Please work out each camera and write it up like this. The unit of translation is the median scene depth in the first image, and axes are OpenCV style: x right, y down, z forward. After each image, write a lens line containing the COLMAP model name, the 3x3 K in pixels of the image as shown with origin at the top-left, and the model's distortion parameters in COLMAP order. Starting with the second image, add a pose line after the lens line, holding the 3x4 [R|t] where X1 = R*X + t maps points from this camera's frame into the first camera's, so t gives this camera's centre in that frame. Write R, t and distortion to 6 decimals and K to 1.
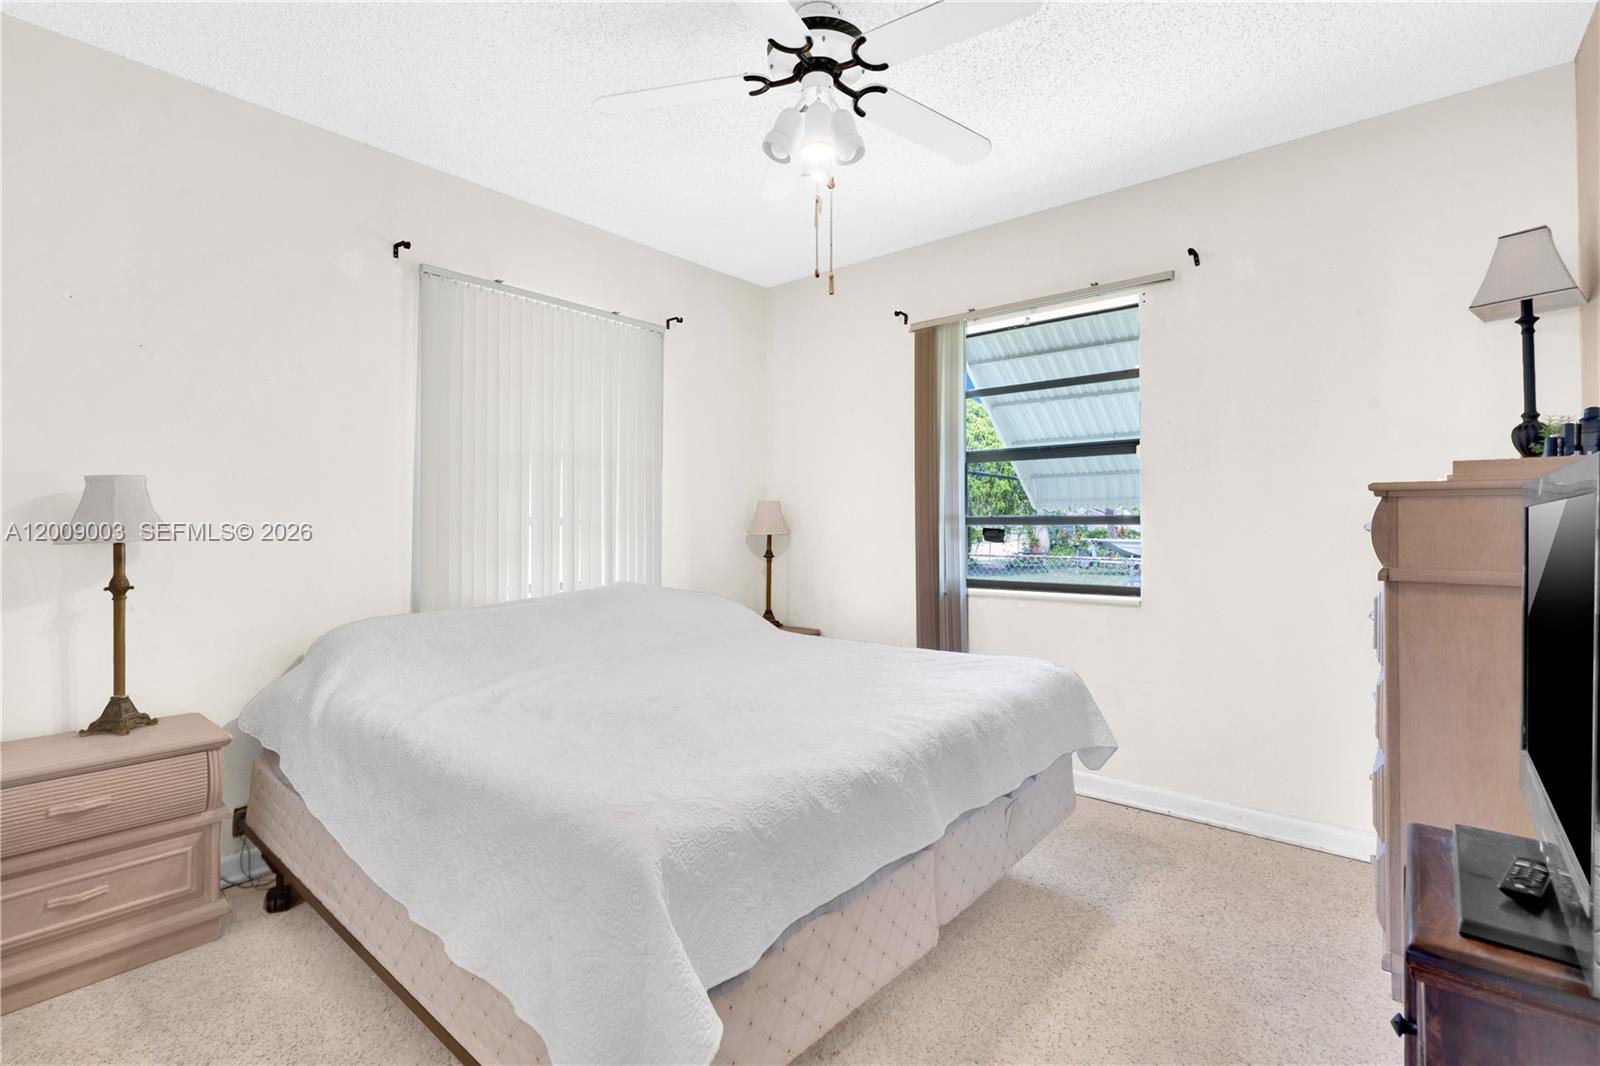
lens RADIAL K [[762.7, 0, 795.4], [0, 762.7, 523.8], [0, 0, 1]] dist [0.000412, 0.000662]
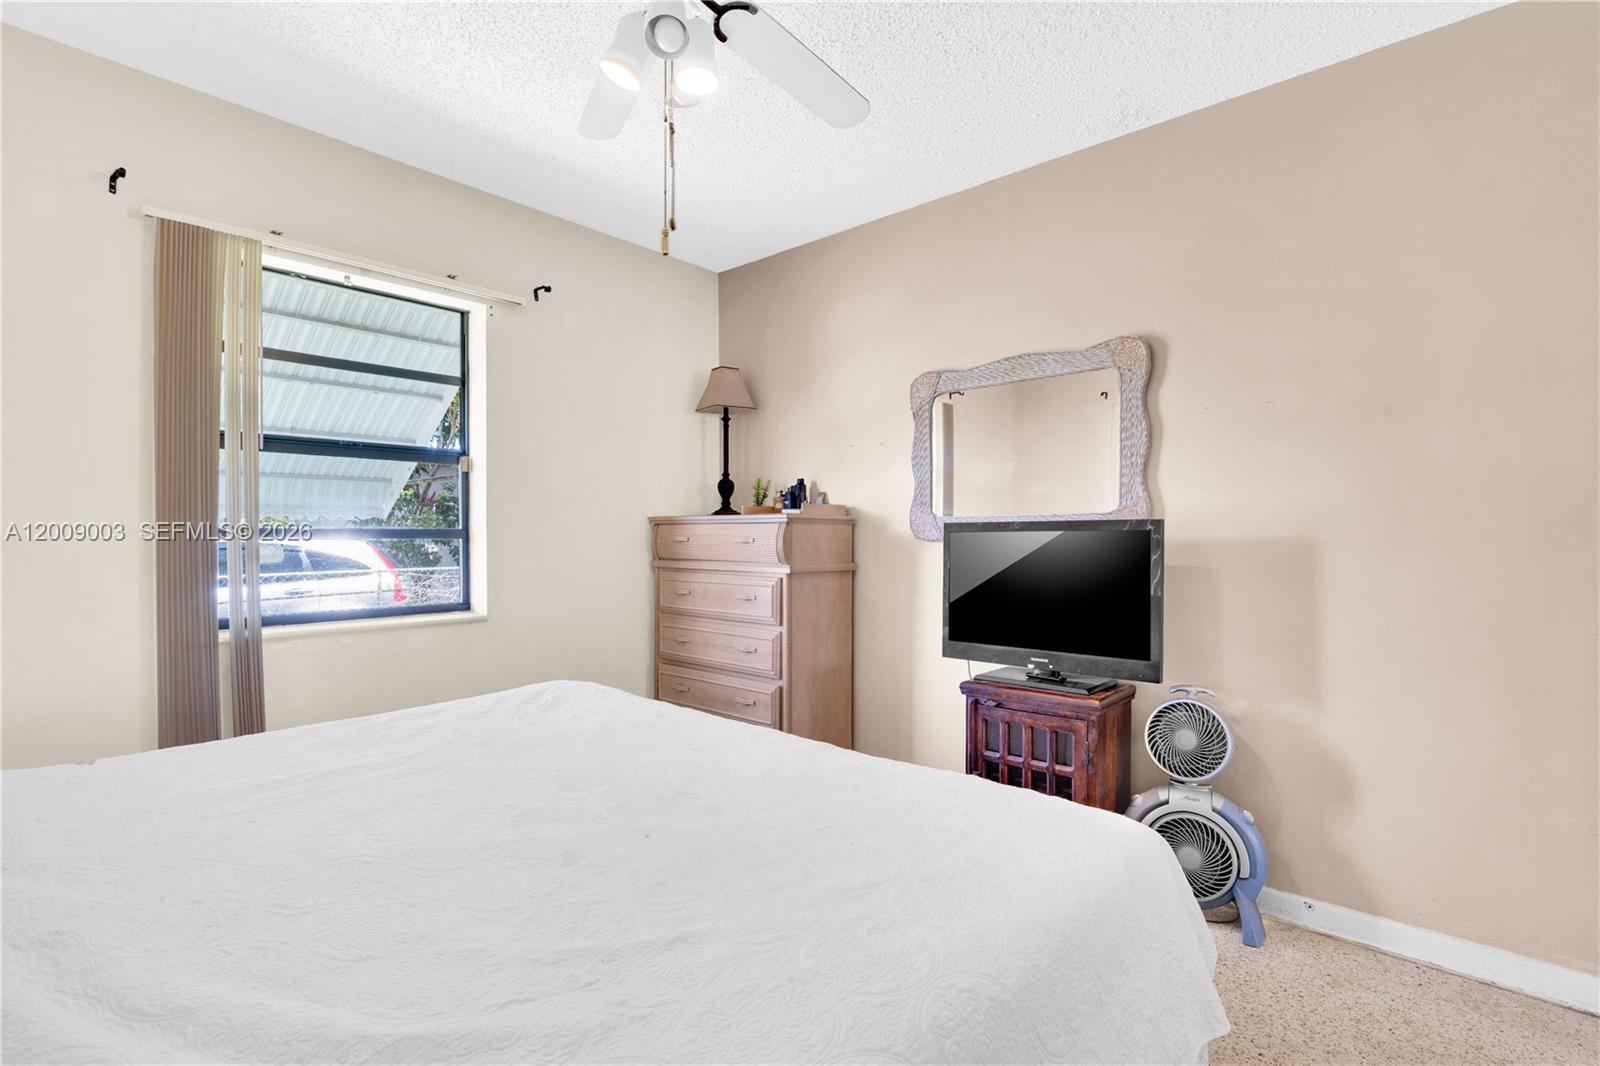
lens RADIAL K [[762.7, 0, 795.4], [0, 762.7, 523.8], [0, 0, 1]] dist [0.000412, 0.000662]
pose [[-0.006550, 0.016960, 0.999835, -0.715067], [0.002575, 0.999853, -0.016943, -0.002291], [-0.999975, 0.002464, -0.006593, 0.815009]]
